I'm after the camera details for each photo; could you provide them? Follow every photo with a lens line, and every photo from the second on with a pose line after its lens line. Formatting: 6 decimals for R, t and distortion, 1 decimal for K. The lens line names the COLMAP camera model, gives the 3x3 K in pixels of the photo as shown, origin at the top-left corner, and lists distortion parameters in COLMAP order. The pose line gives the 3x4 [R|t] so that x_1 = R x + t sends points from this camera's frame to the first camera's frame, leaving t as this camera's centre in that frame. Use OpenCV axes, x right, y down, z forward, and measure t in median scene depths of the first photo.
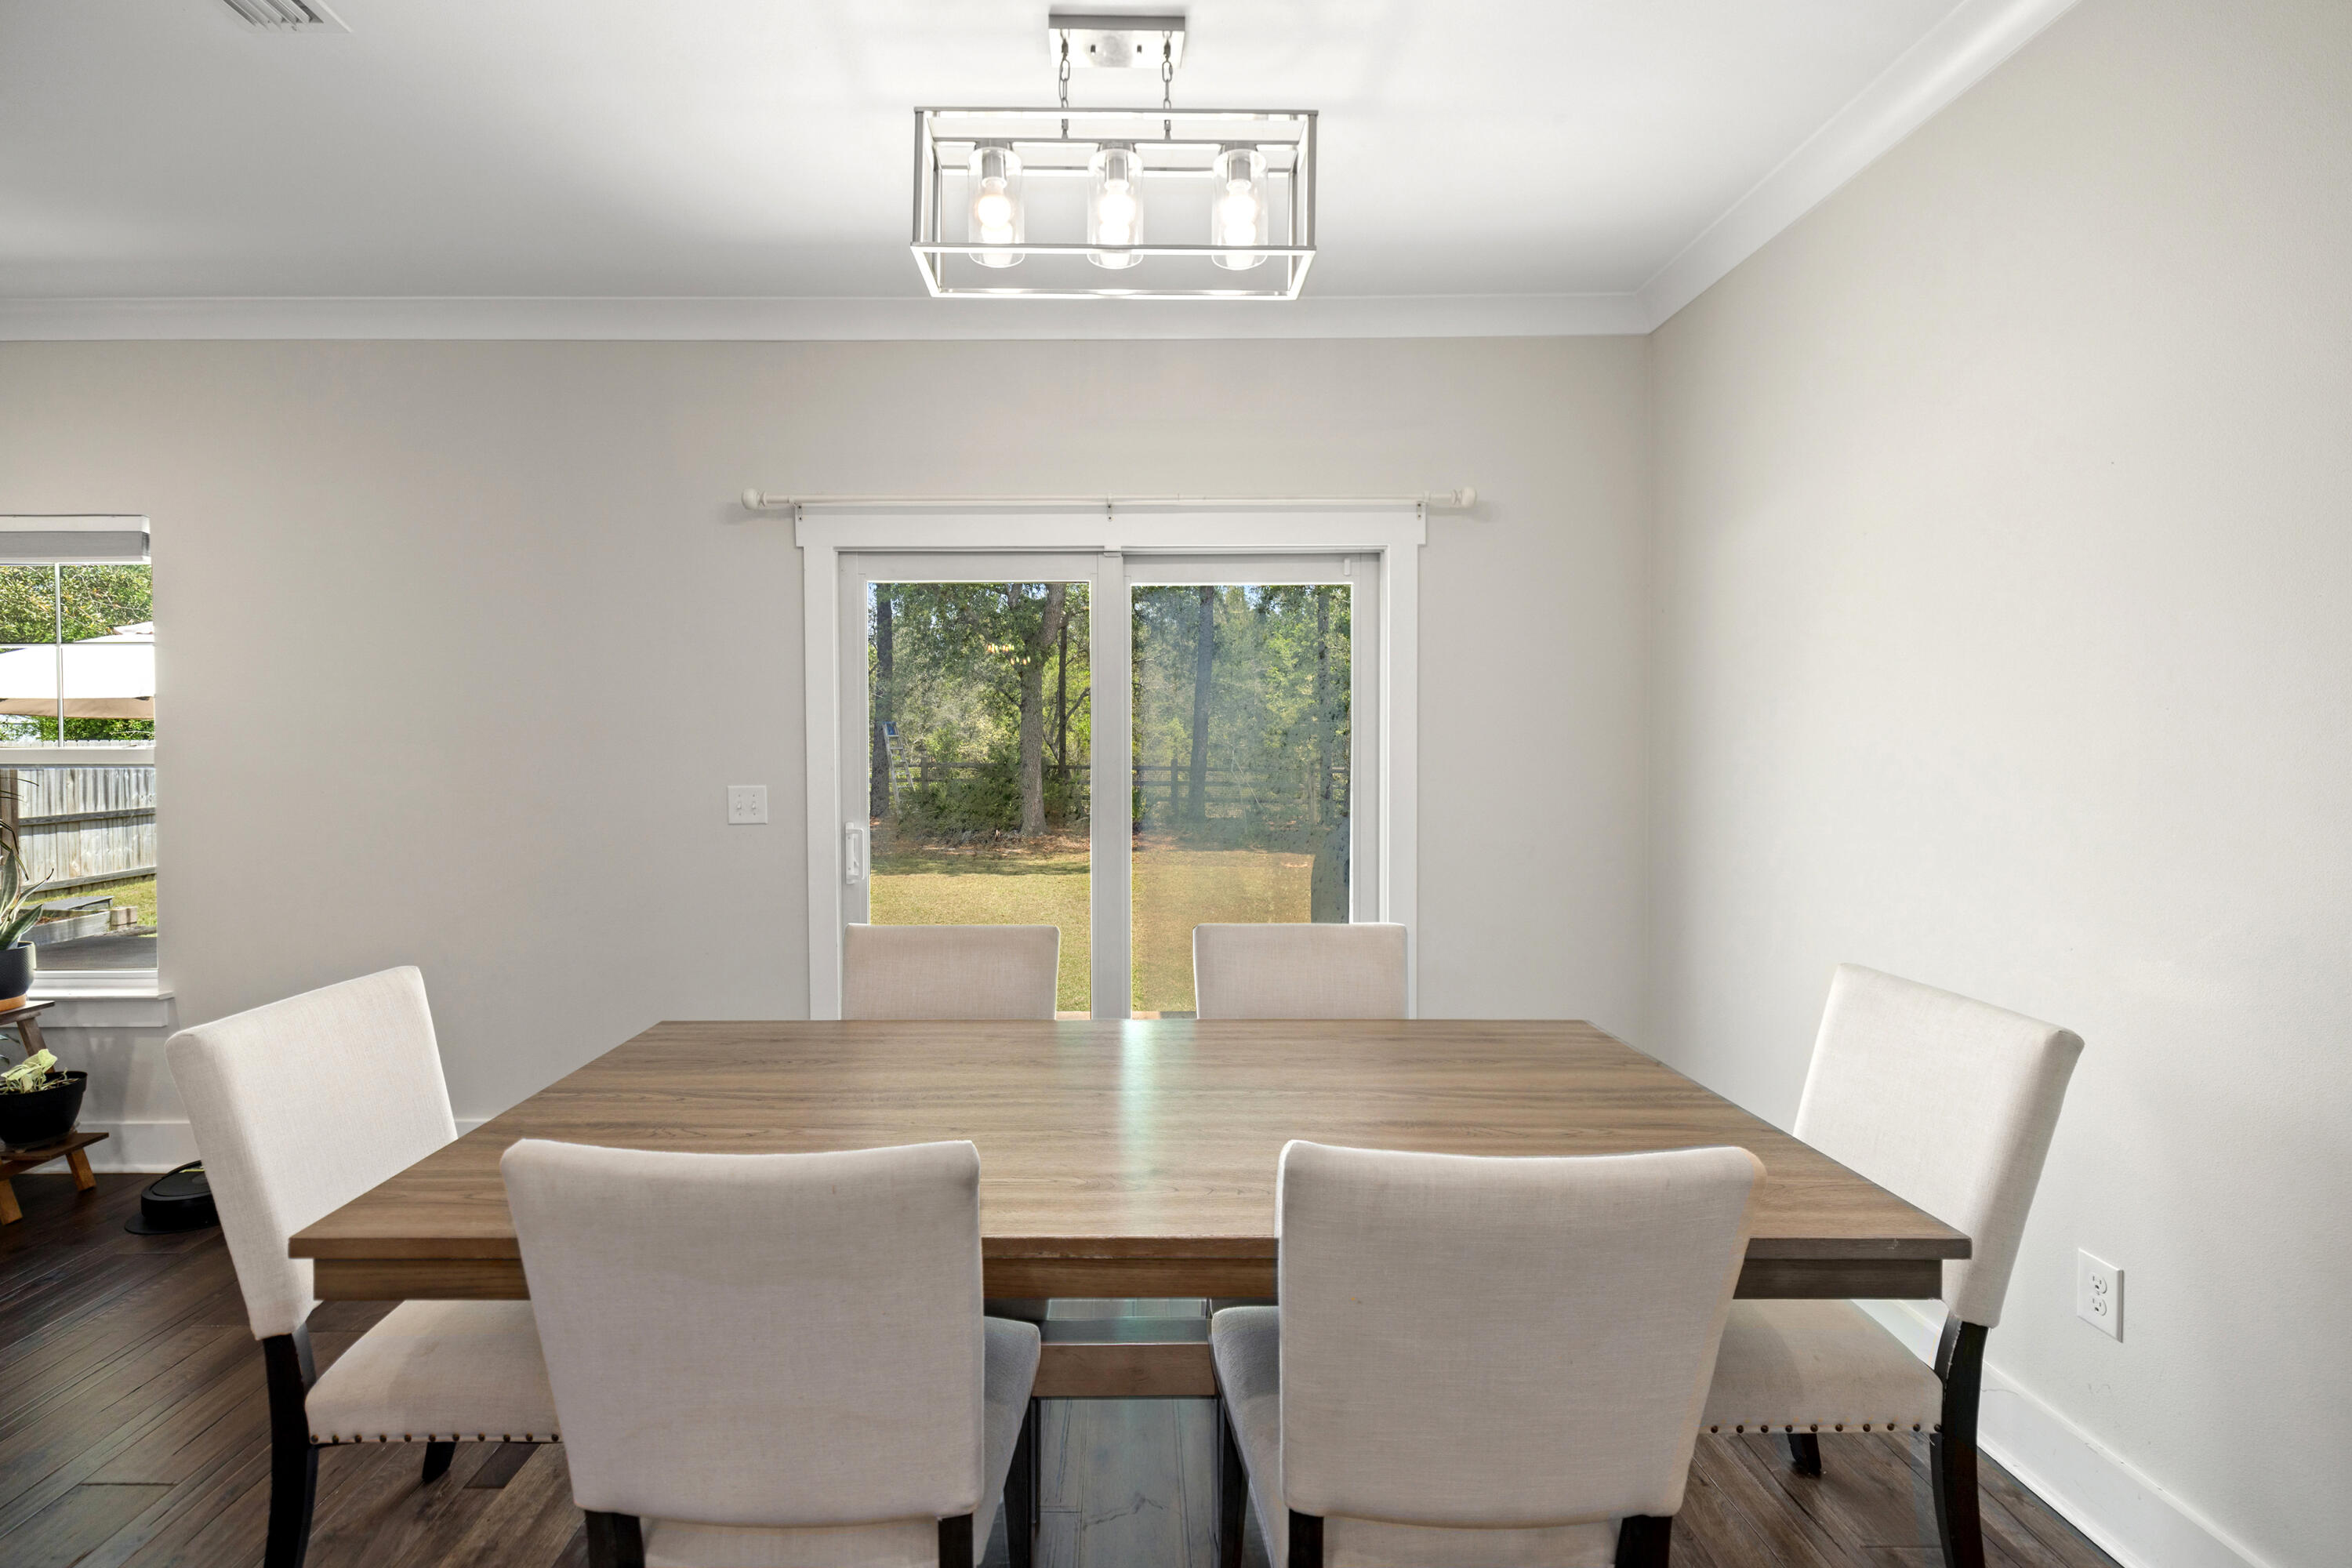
lens RADIAL K [[1075.9, 0, 1118.5], [0, 1075.9, 763.1], [0, 0, 1]] dist [0.009407, 0.000158]
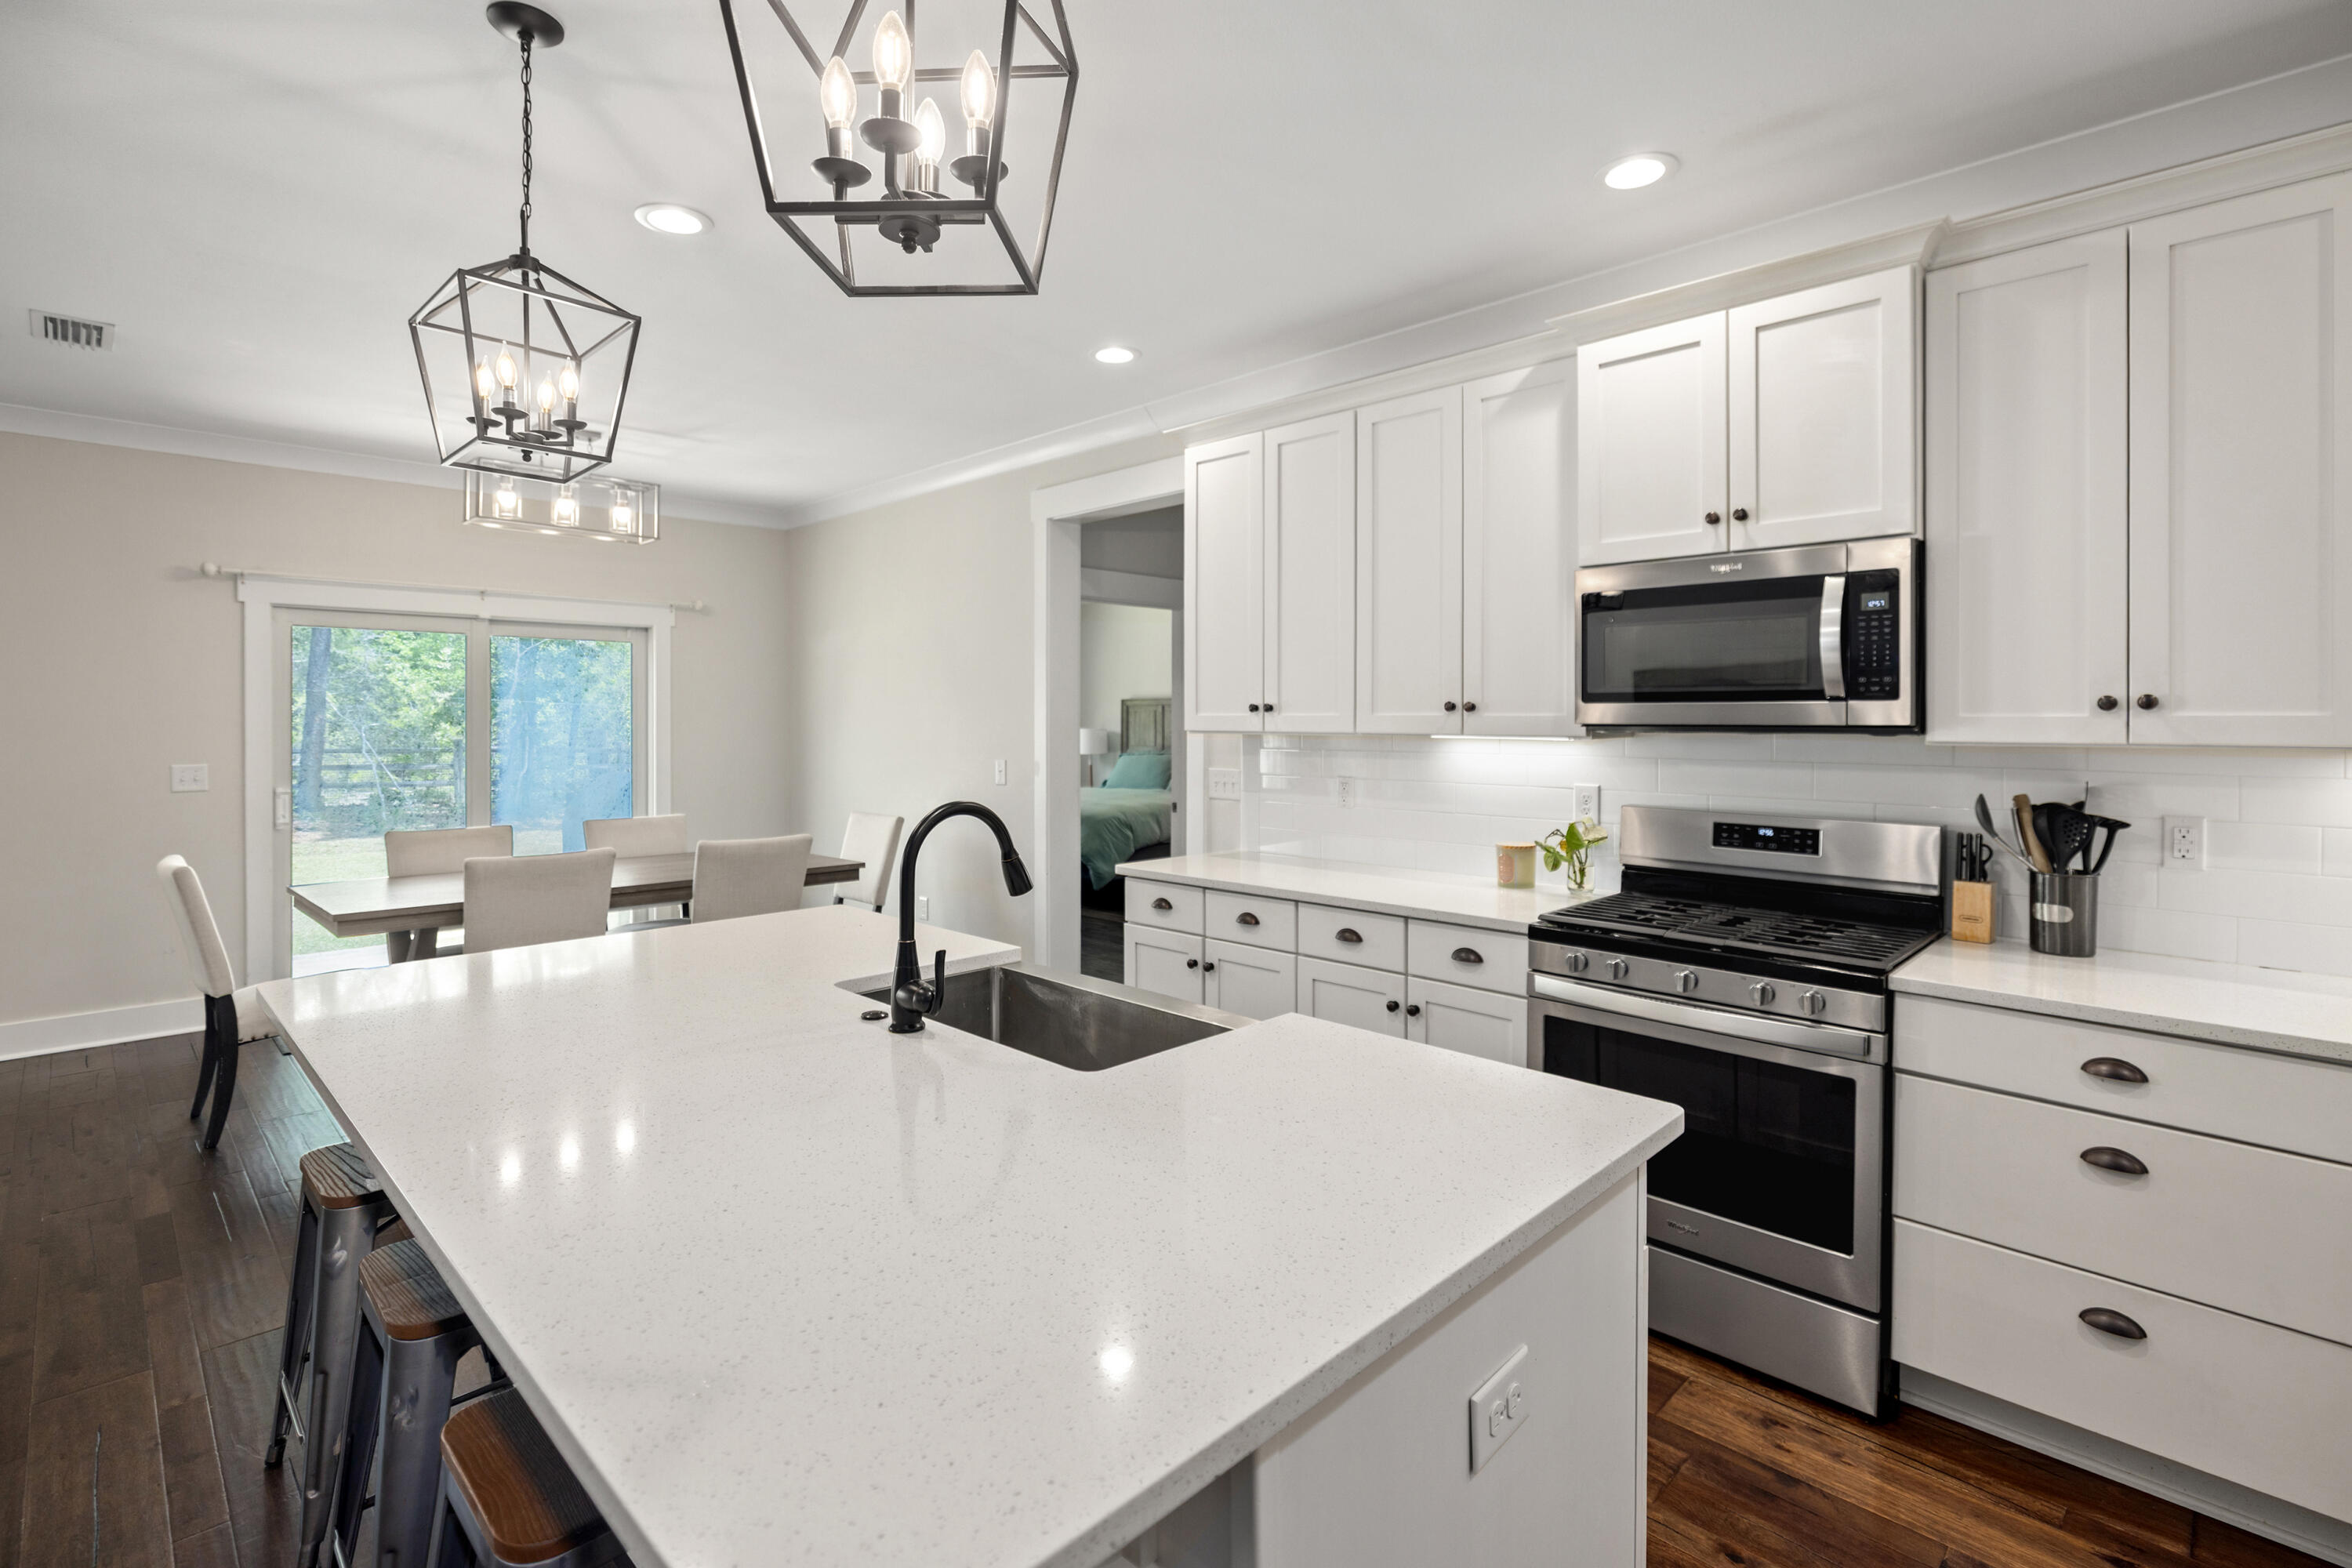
lens RADIAL K [[1090.1, 0, 1163.6], [0, 1090.1, 718.7], [0, 0, 1]] dist [-0.000351, -0.000424]
pose [[0.705600, 0.002675, 0.708606, -0.455933], [0.010920, 0.999833, -0.014649, -0.004173], [-0.708527, 0.018074, 0.705453, -0.933197]]
